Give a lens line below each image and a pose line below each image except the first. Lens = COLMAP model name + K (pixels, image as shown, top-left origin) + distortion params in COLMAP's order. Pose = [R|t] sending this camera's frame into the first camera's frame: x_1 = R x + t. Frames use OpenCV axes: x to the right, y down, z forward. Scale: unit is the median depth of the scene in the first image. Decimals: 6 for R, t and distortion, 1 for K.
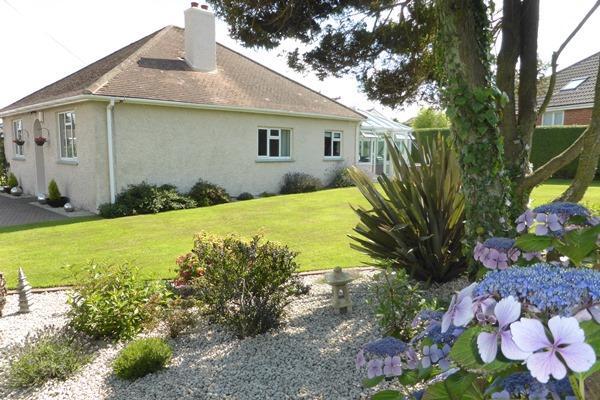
lens RADIAL K [[432.1, 0, 300.0], [0, 432.1, 200.0], [0, 0, 1]] dist [-0.001050, 0.000065]
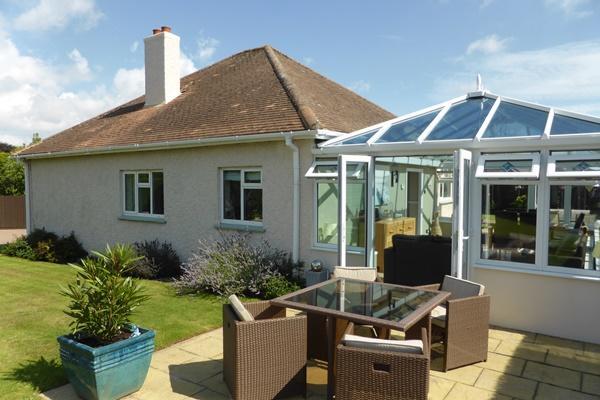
lens RADIAL K [[432.1, 0, 300.0], [0, 432.1, 200.0], [0, 0, 1]] dist [-0.001050, 0.000065]
pose [[0.162248, 0.027479, -0.986367, 0.637414], [-0.118049, 0.992974, 0.008245, -0.154318], [0.979663, 0.115102, 0.164352, 1.121240]]
